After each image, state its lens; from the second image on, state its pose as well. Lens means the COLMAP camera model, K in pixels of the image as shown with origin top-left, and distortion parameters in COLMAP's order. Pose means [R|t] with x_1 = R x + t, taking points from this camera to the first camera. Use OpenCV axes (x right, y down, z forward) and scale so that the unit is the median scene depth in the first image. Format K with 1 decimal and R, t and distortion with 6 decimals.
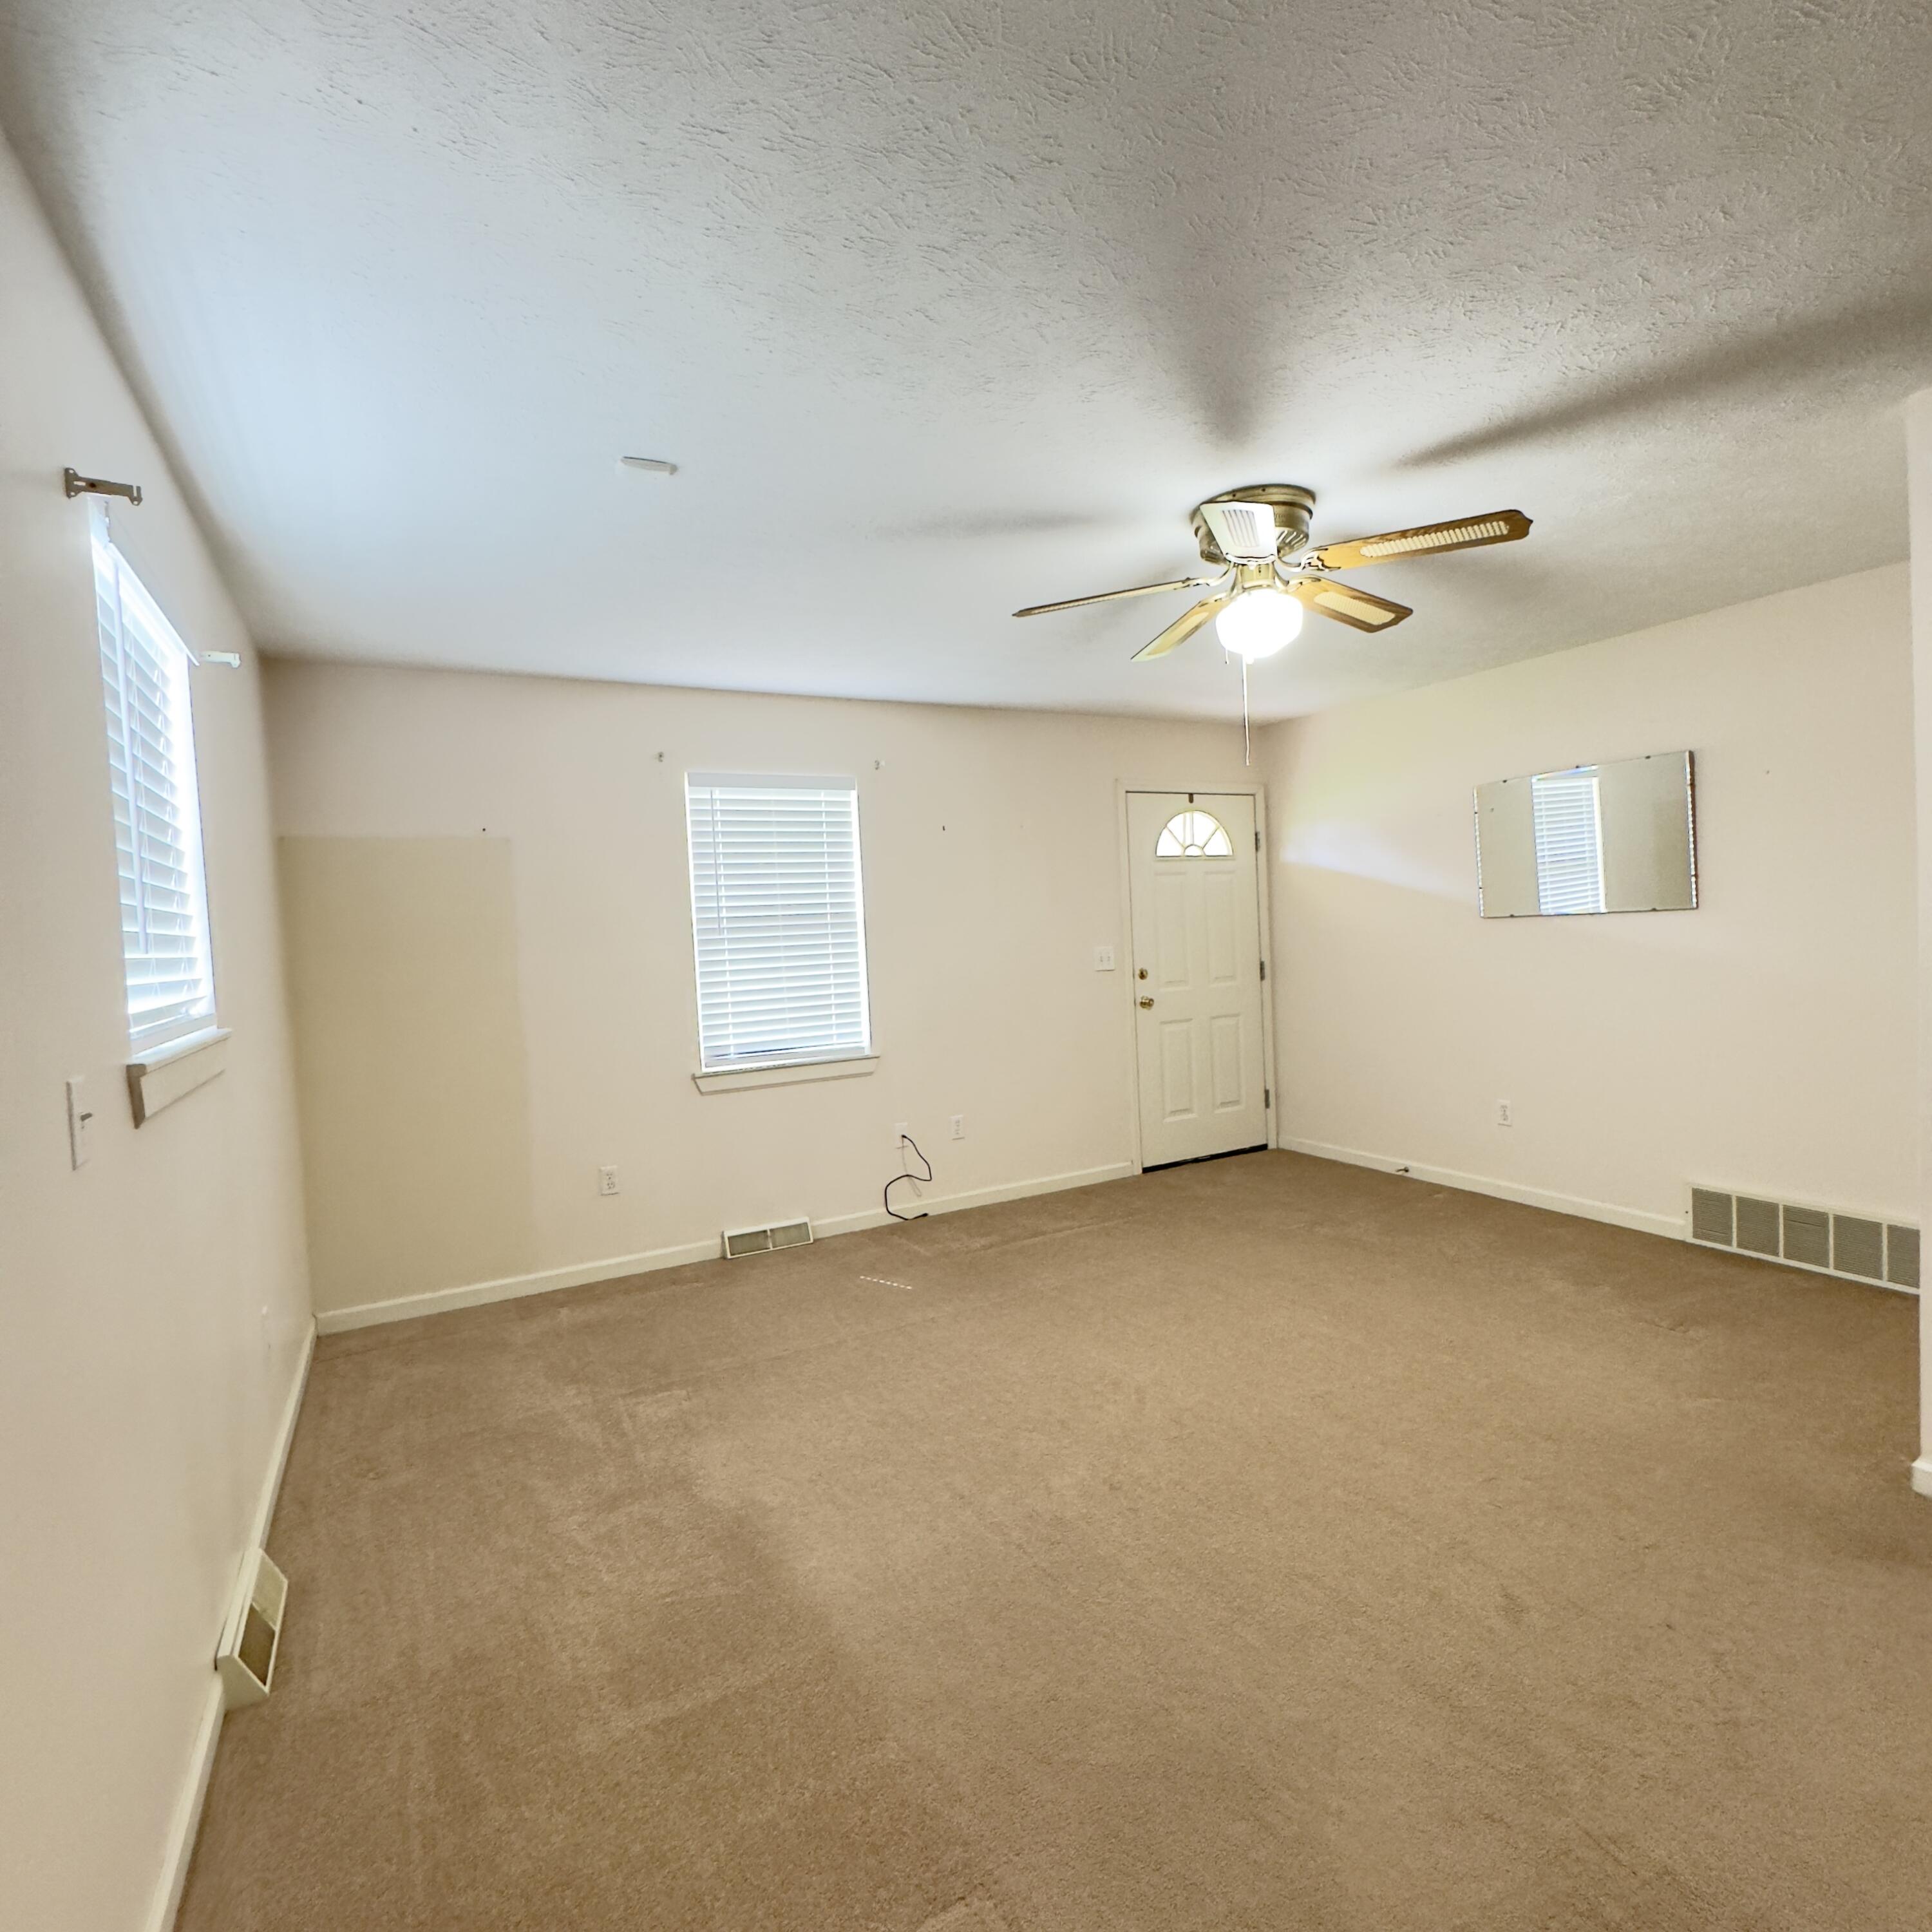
lens RADIAL K [[1056.2, 0, 972.2], [0, 1056.2, 965.7], [0, 0, 1]] dist [-0.001950, -0.000585]
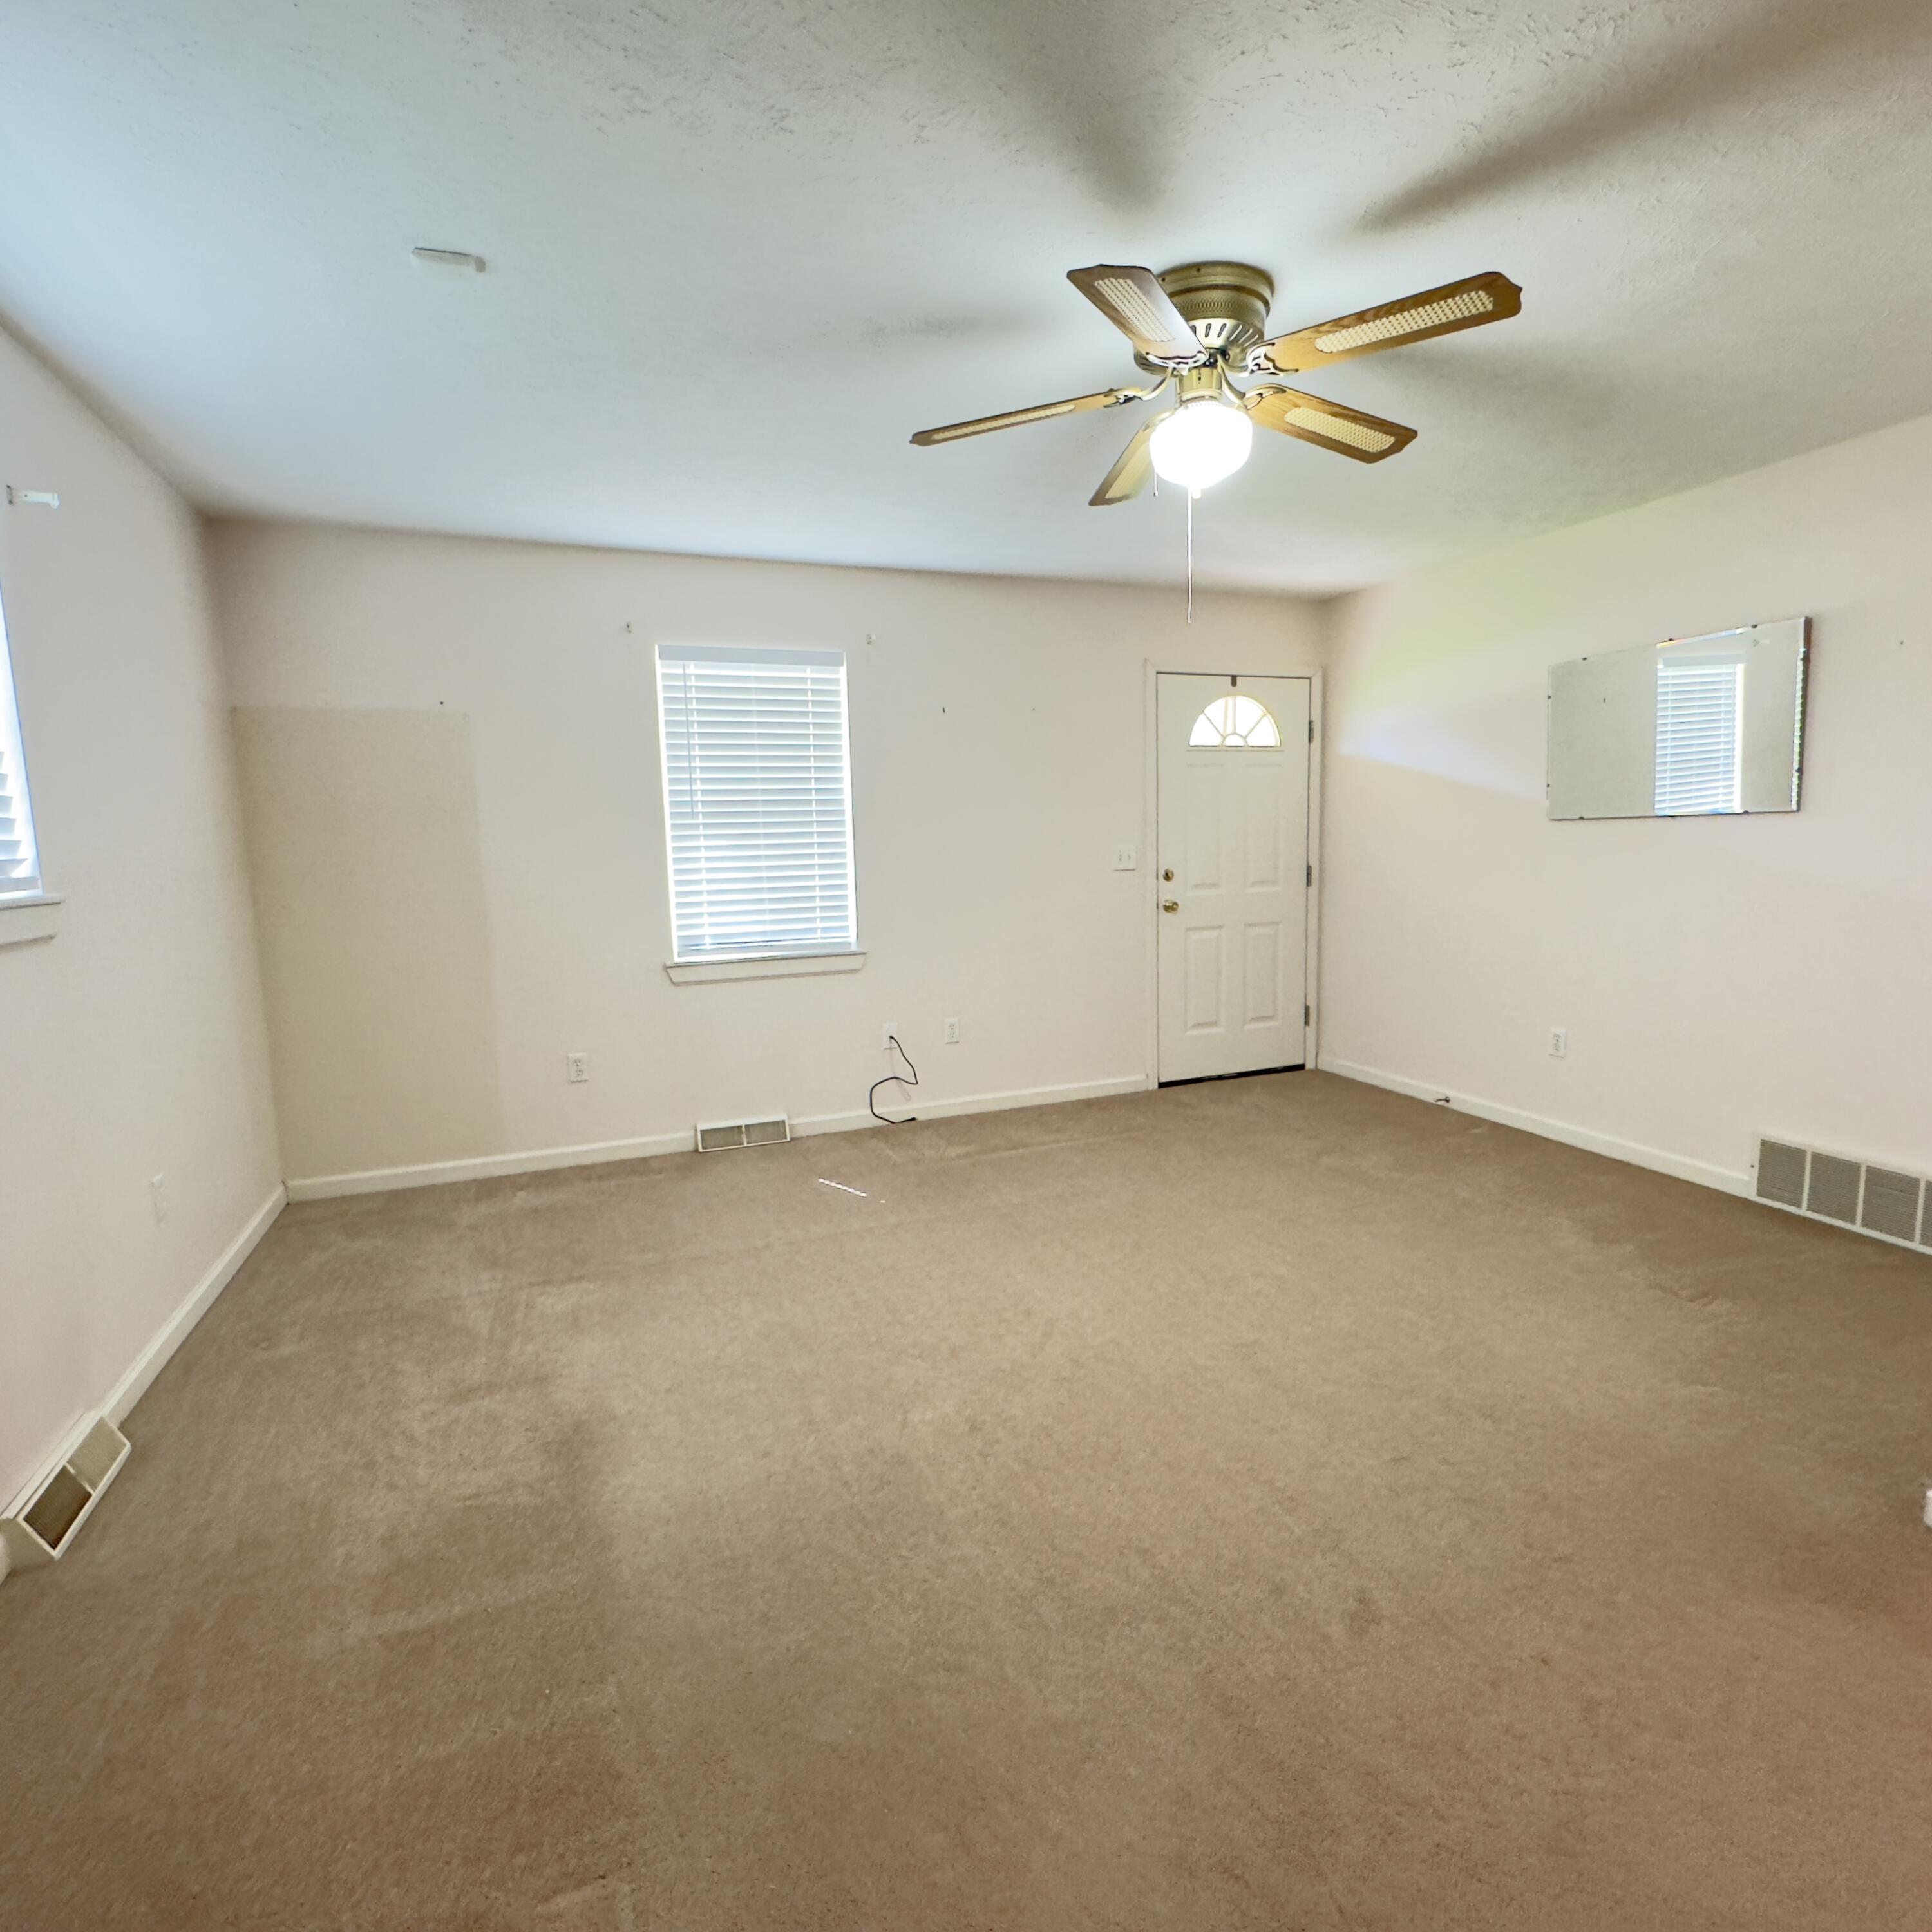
lens RADIAL K [[1056.2, 0, 972.2], [0, 1056.2, 965.7], [0, 0, 1]] dist [-0.001950, -0.000585]
pose [[0.991828, 0.038374, -0.121677, 0.145965], [-0.027065, 0.995273, 0.093272, 0.007124], [0.124681, -0.089216, 0.988178, 0.084014]]
